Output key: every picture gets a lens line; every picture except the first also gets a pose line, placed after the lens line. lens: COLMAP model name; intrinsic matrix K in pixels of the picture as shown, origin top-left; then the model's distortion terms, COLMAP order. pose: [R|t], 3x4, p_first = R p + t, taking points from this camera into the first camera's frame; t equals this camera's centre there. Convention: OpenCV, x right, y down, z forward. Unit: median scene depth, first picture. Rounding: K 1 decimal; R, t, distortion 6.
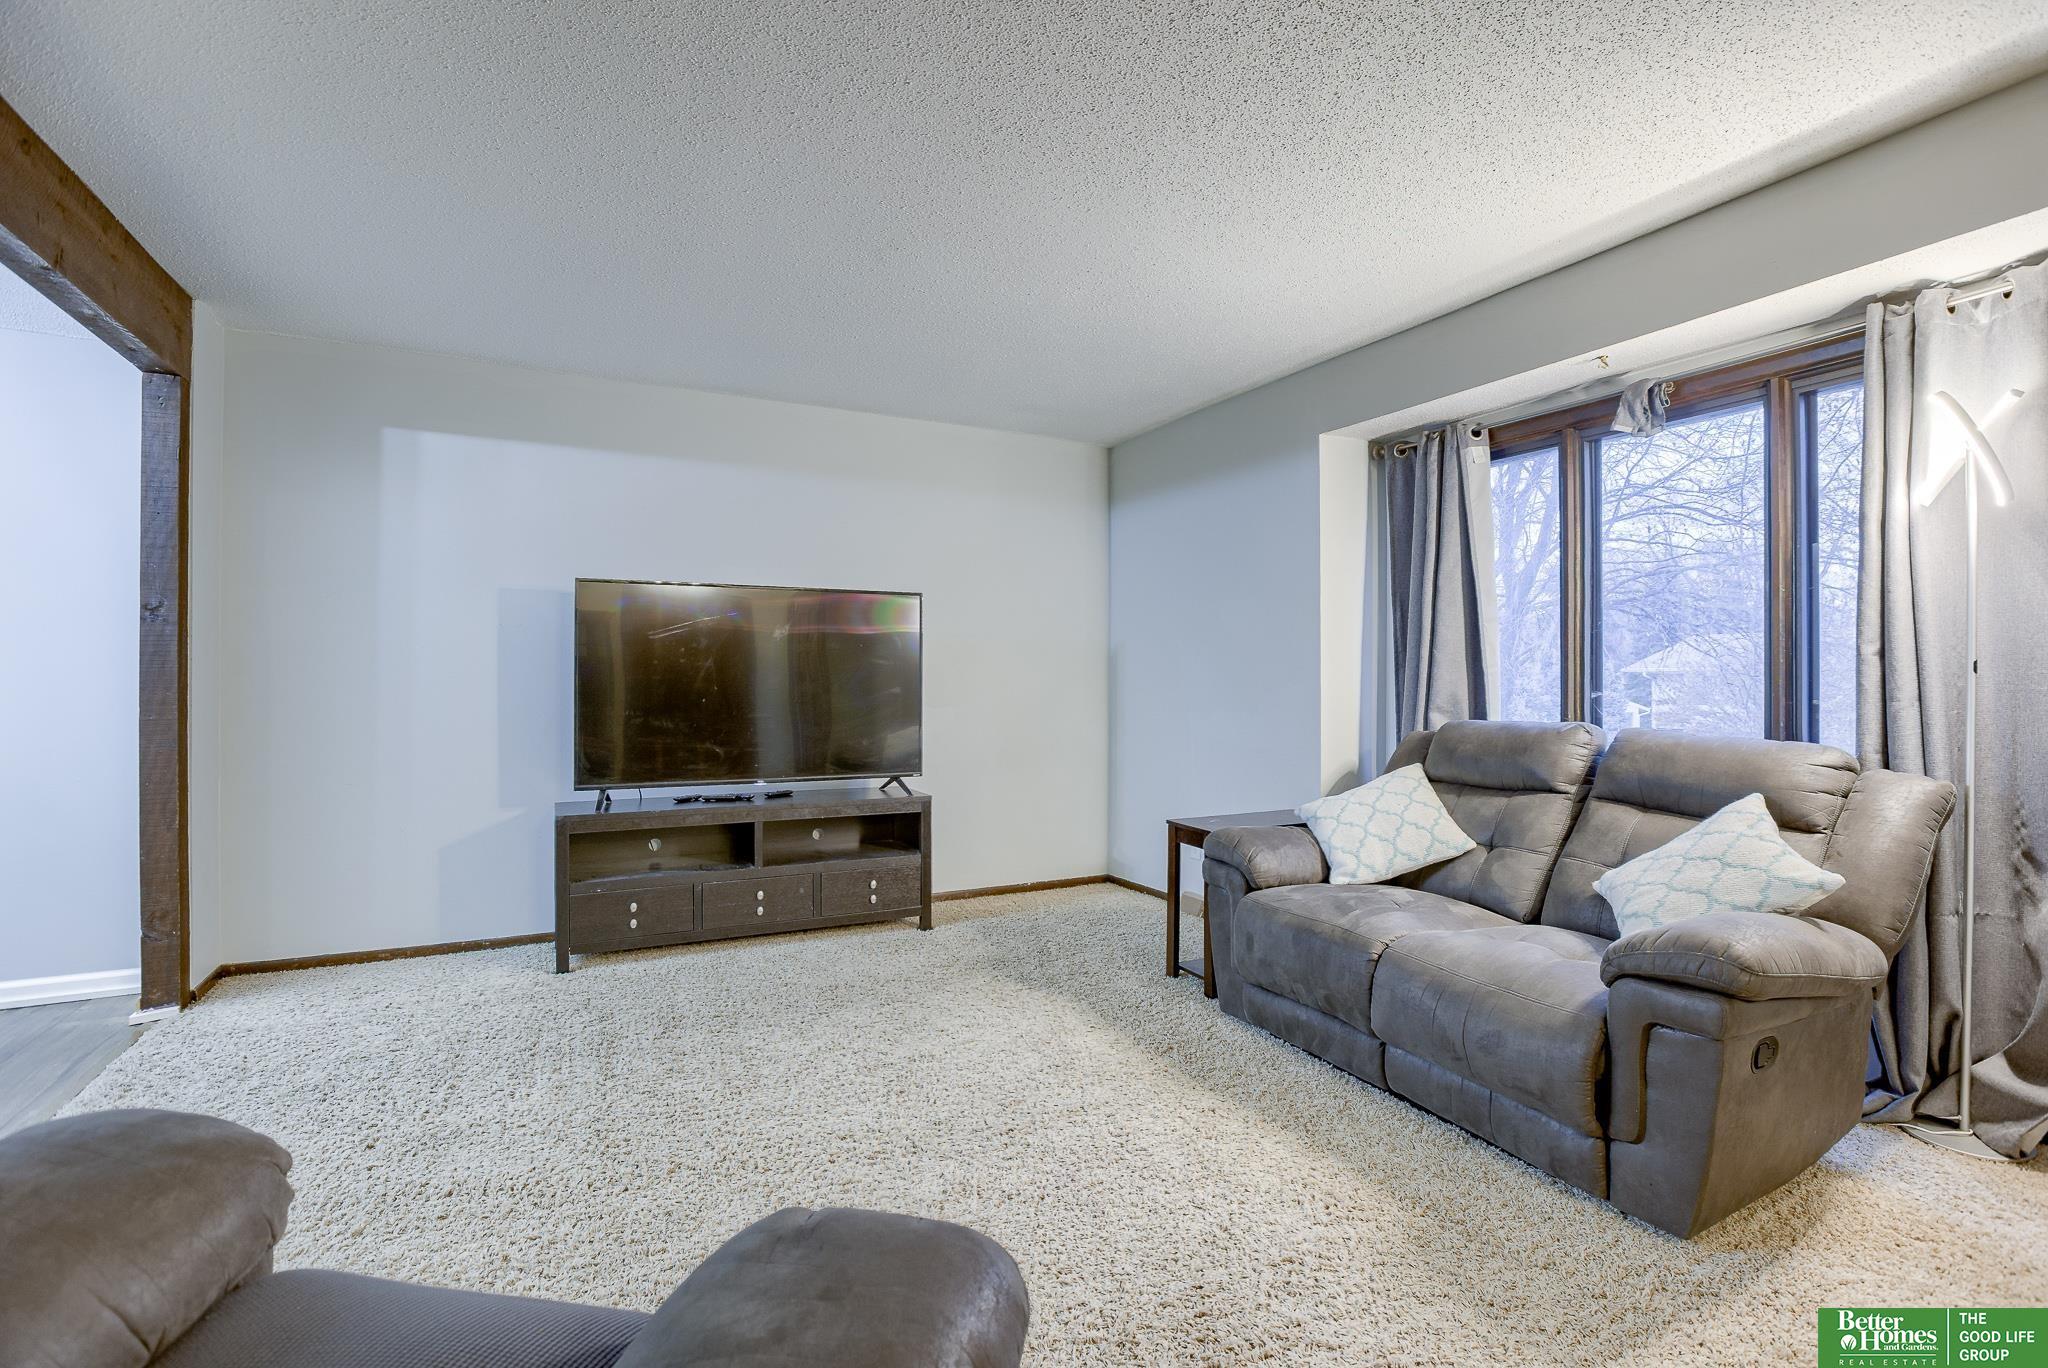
lens RADIAL K [[953.6, 0, 1039.6], [0, 953.6, 685.1], [0, 0, 1]] dist [-0.028644, 0.003326]
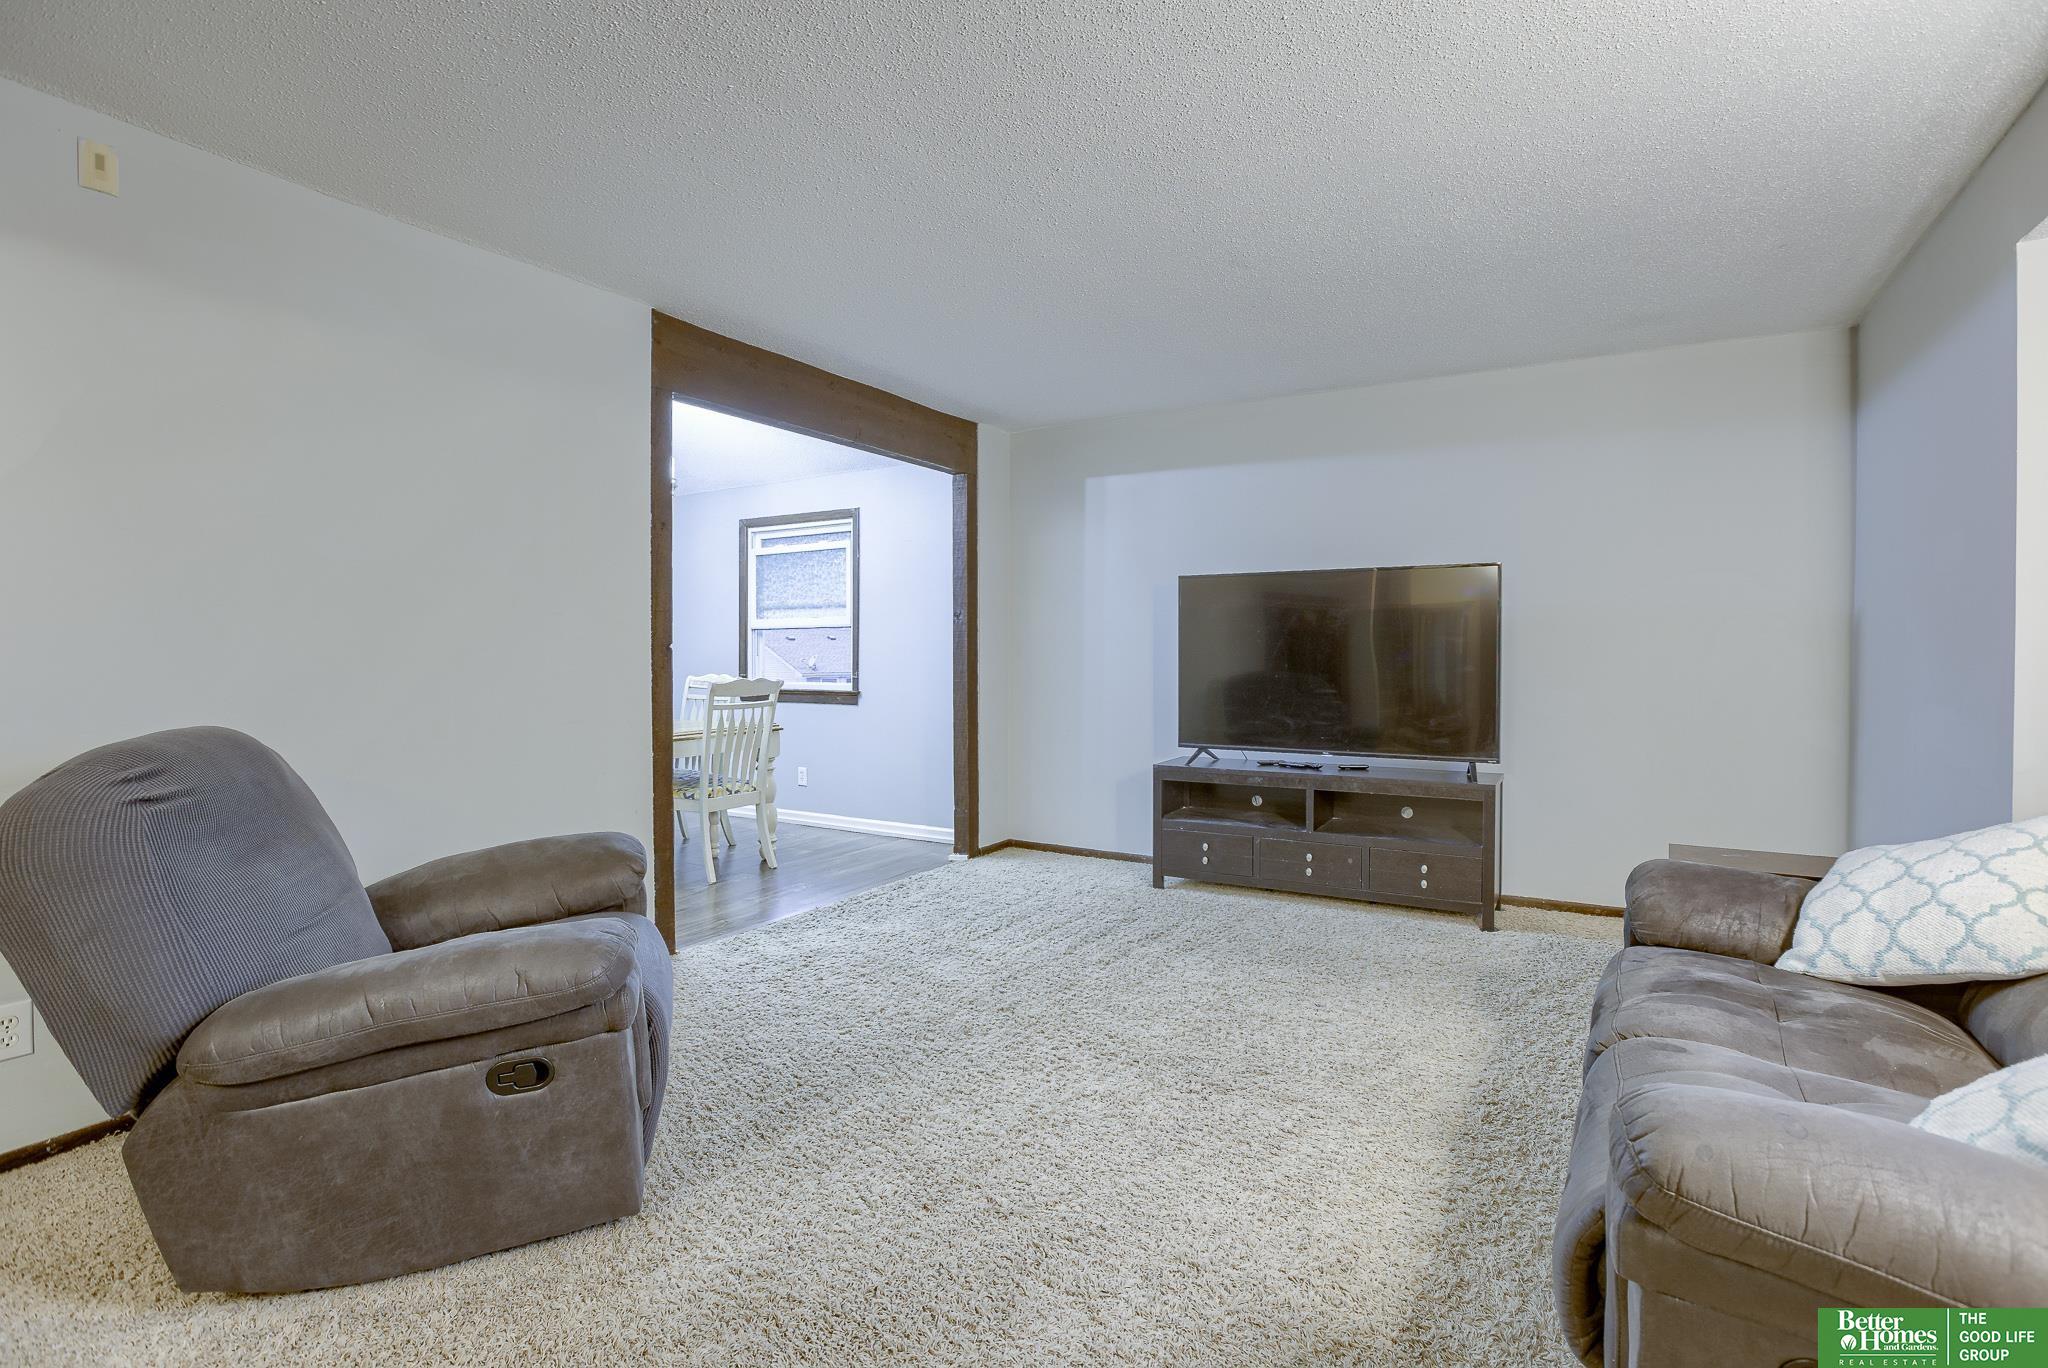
lens RADIAL K [[953.6, 0, 1038.1], [0, 953.6, 678.2], [0, 0, 1]] dist [-0.028644, 0.003326]
pose [[0.532071, 0.018890, -0.846489, 0.479302], [-0.000466, 0.999757, 0.022017, -0.006804], [0.846699, -0.011320, 0.531951, 0.173320]]
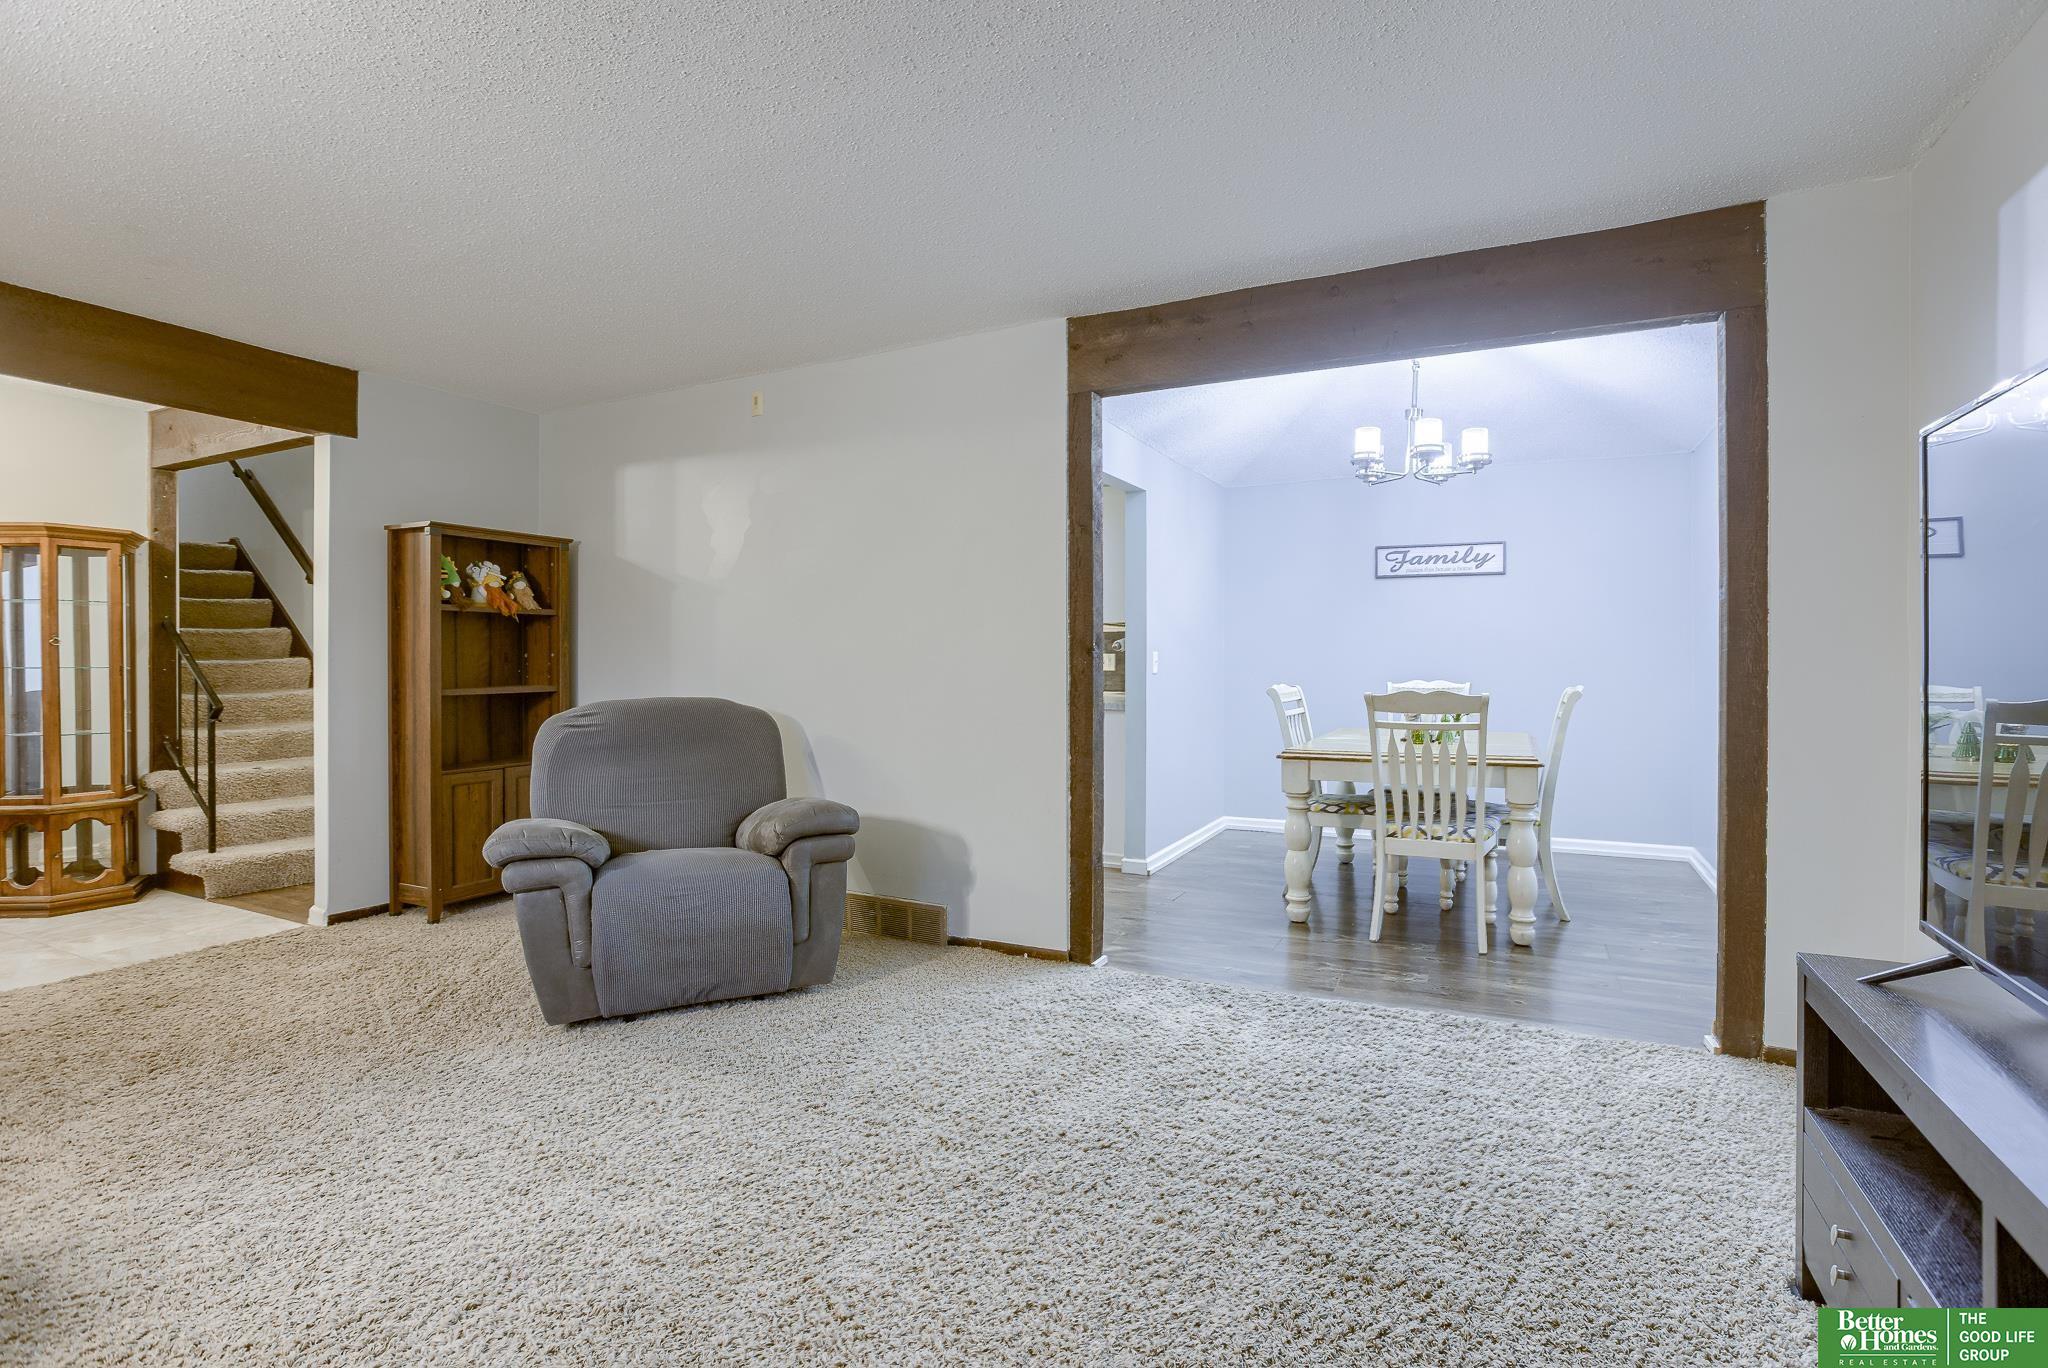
lens RADIAL K [[985.9, 0, 1019.5], [0, 985.9, 670.5], [0, 0, 1]] dist [-0.035760, -0.000708]
pose [[-0.813720, 0.002940, -0.581250, 0.090861], [-0.001317, 0.999975, 0.006901, -0.004582], [0.581256, 0.006381, -0.813696, 1.133478]]
